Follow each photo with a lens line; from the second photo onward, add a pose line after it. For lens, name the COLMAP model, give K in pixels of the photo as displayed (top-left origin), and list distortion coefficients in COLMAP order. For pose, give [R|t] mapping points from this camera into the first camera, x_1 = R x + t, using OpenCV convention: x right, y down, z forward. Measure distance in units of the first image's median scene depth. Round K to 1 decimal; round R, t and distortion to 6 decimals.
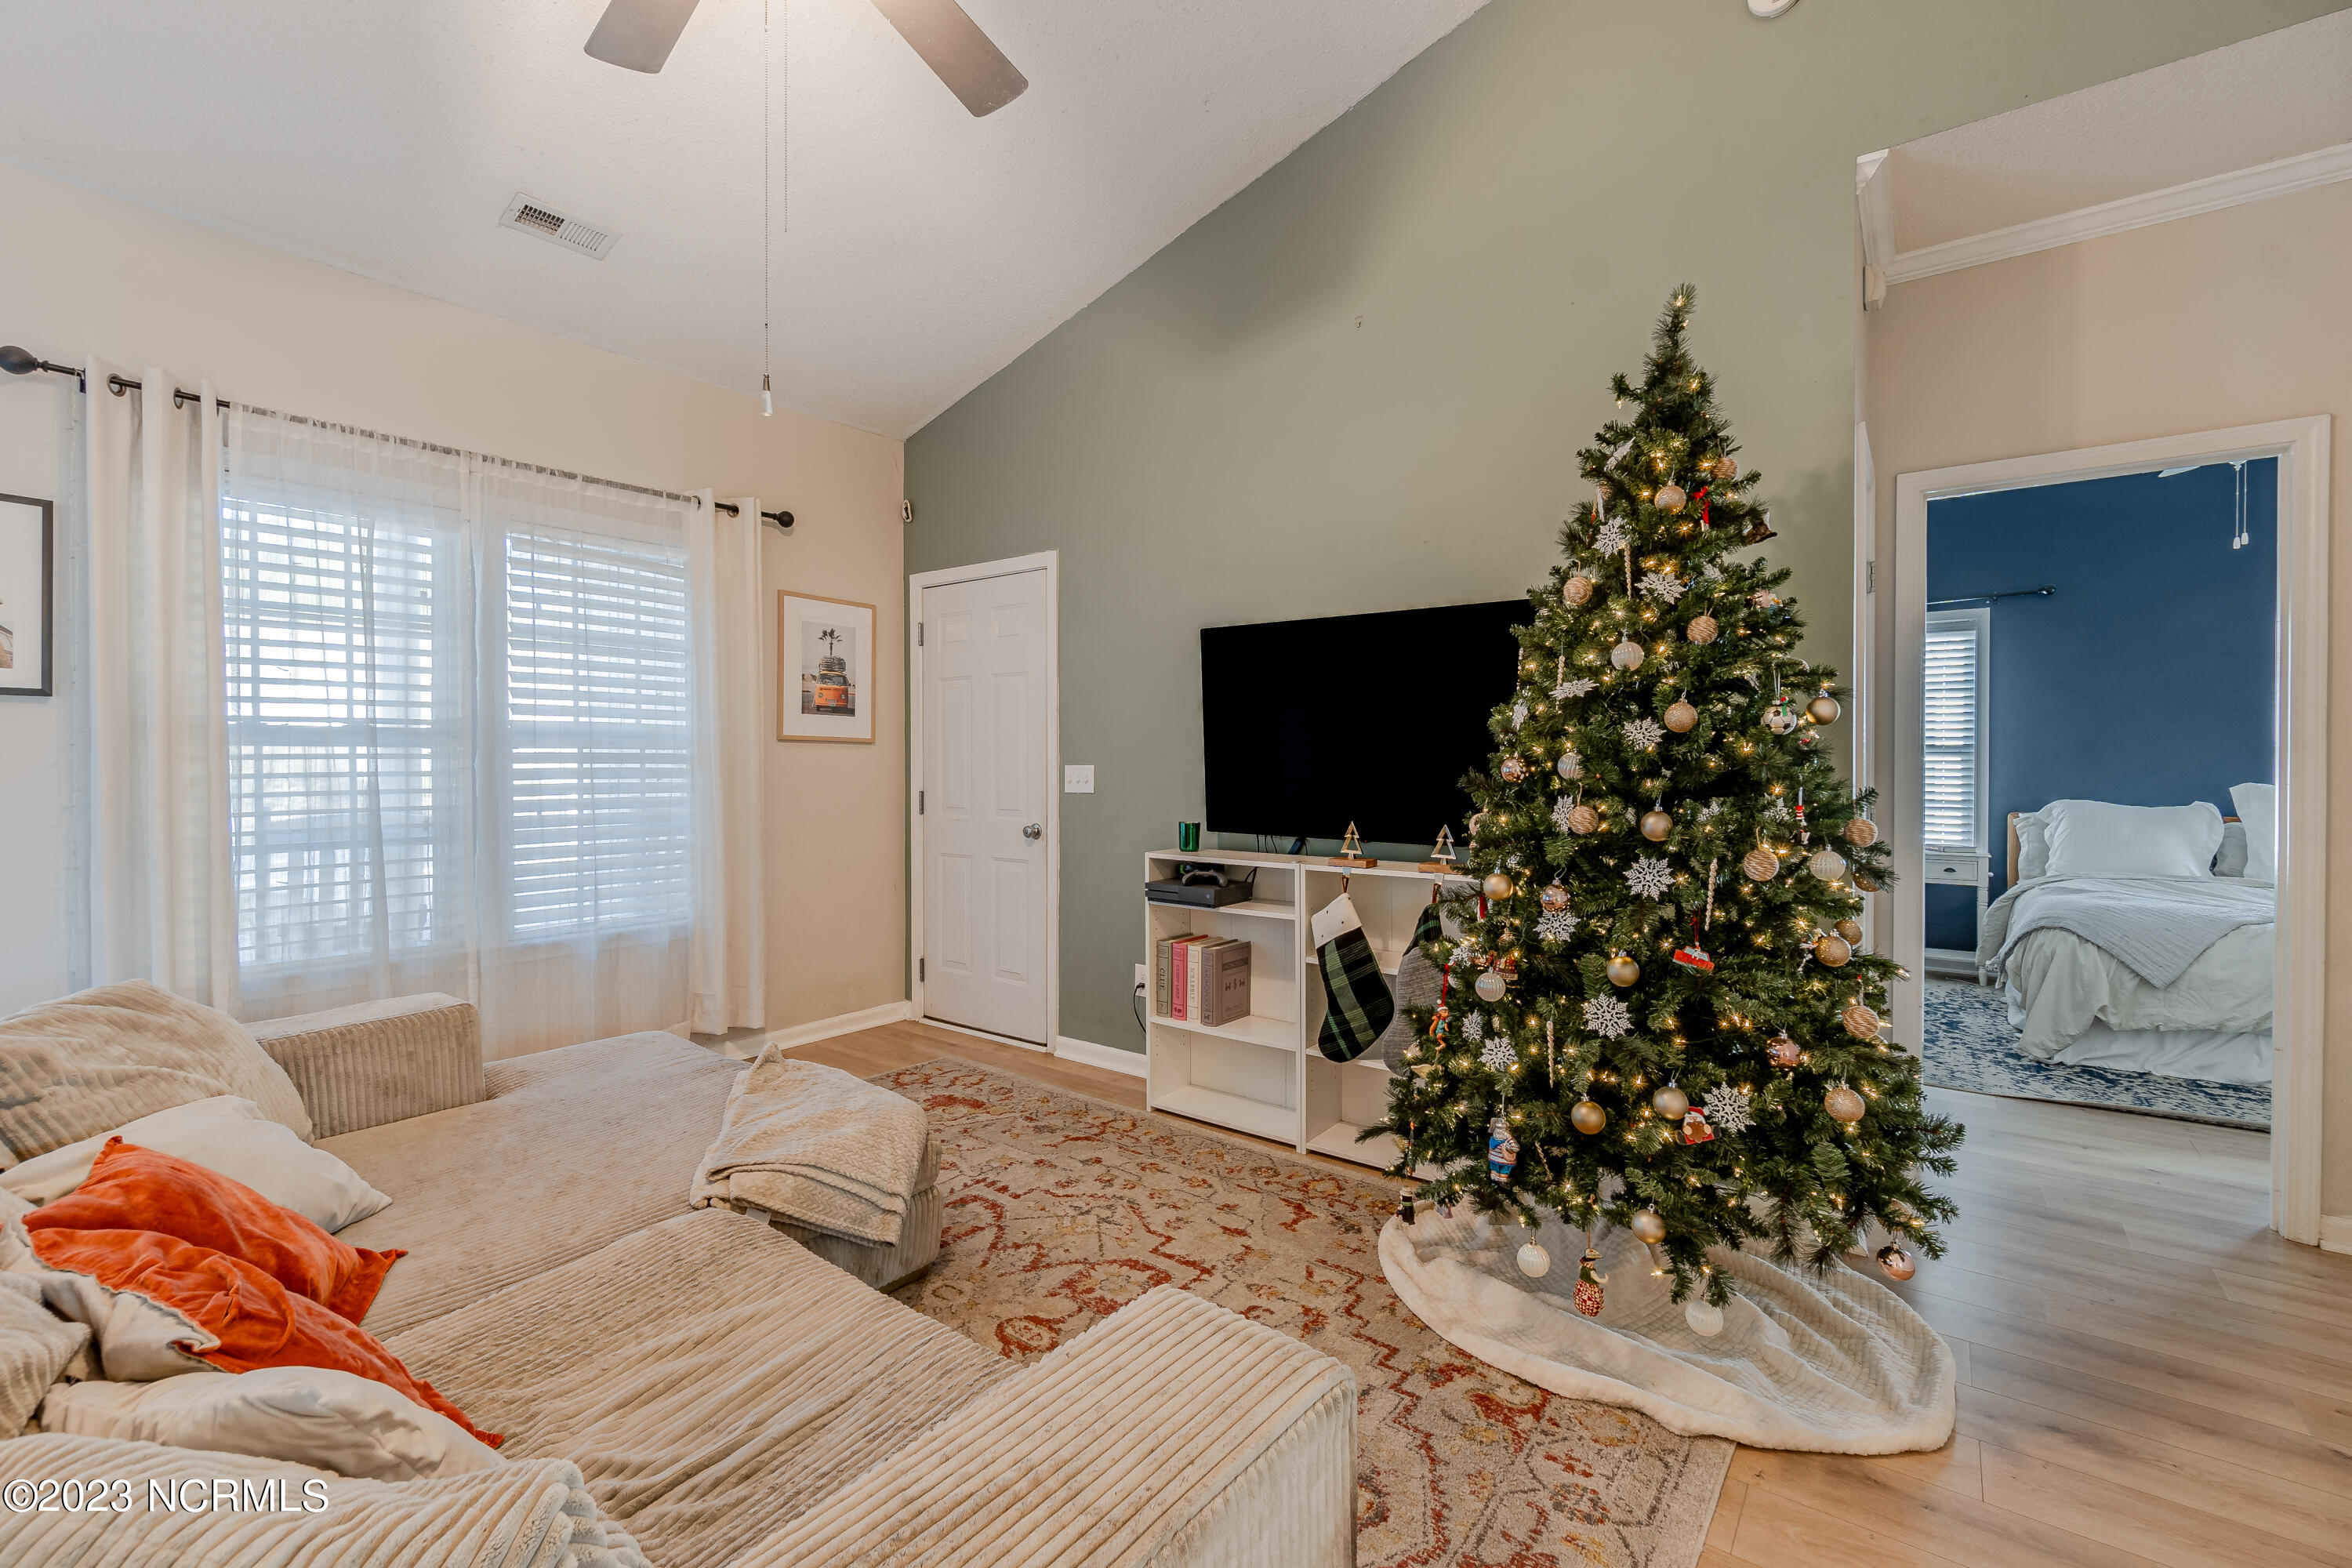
lens RADIAL K [[1018.4, 0, 1193.0], [0, 1018.4, 780.0], [0, 0, 1]] dist [-0.009940, 0.001776]
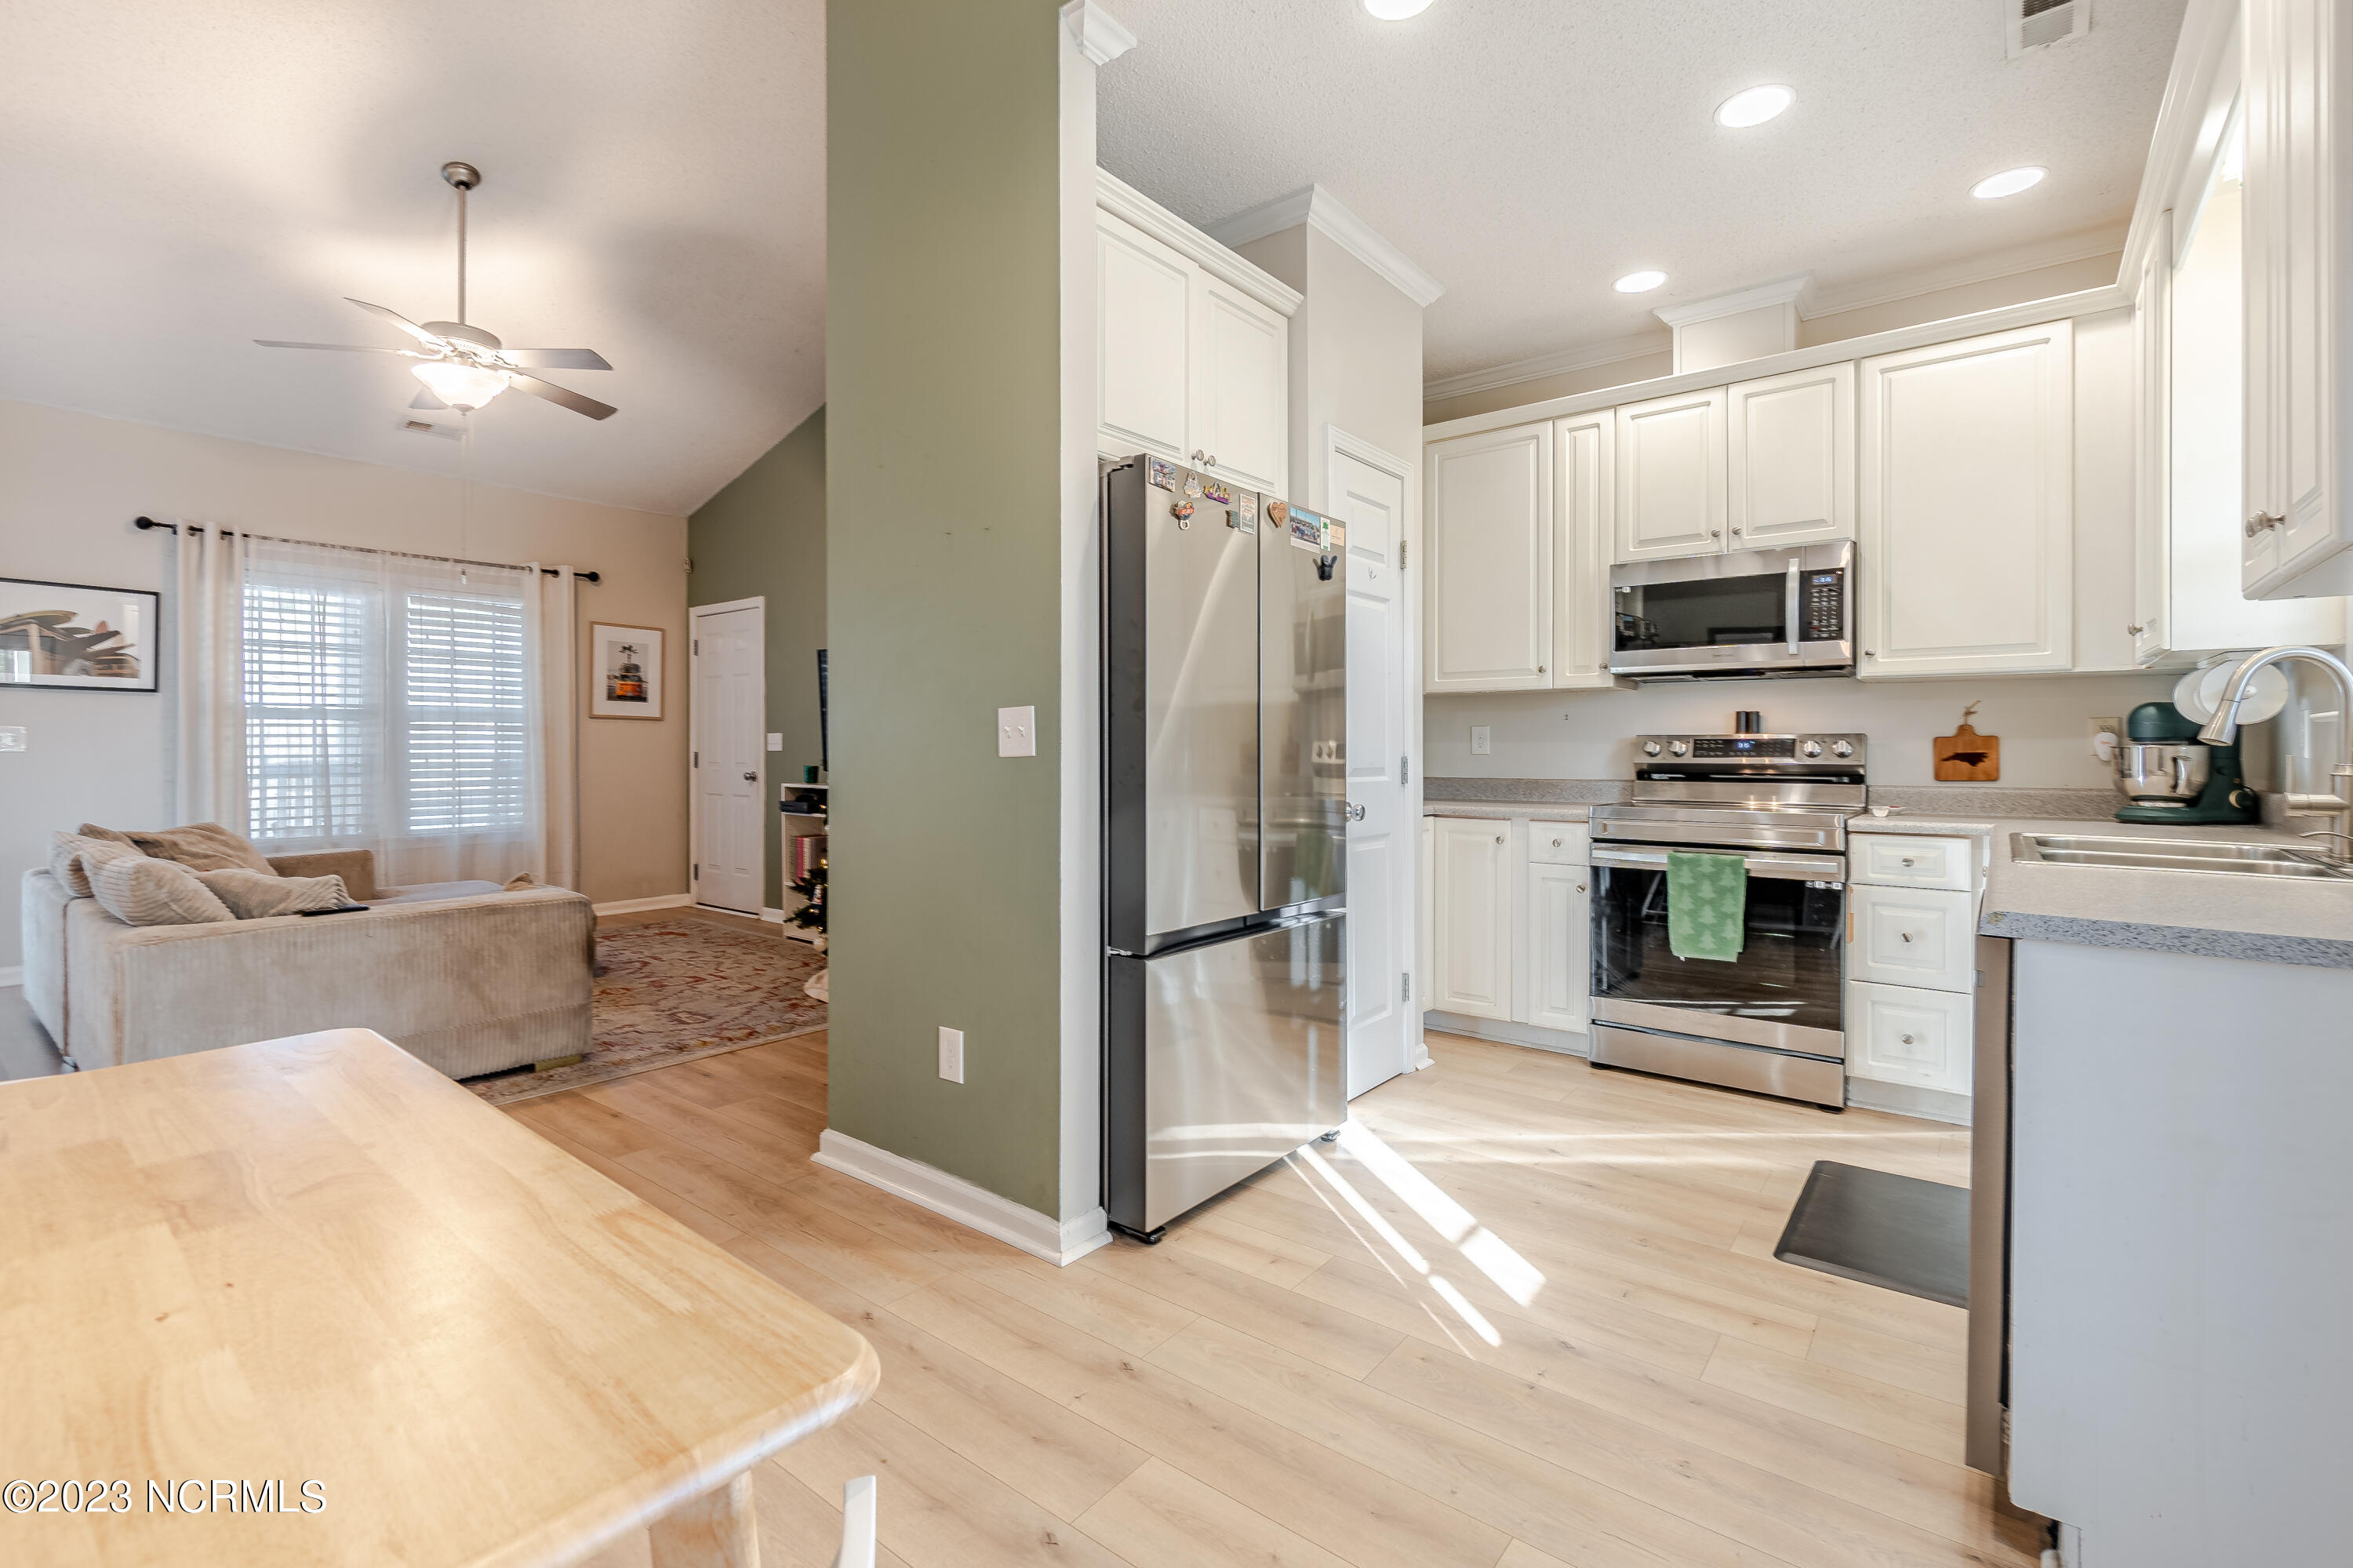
lens RADIAL K [[1018.9, 0, 1157.2], [0, 1018.9, 752.8], [0, 0, 1]] dist [-0.009940, 0.001776]
pose [[0.999907, -0.000324, -0.013662, 0.646662], [0.000166, 0.999933, -0.011583, 0.044062], [0.013664, 0.011580, 0.999840, -0.725286]]
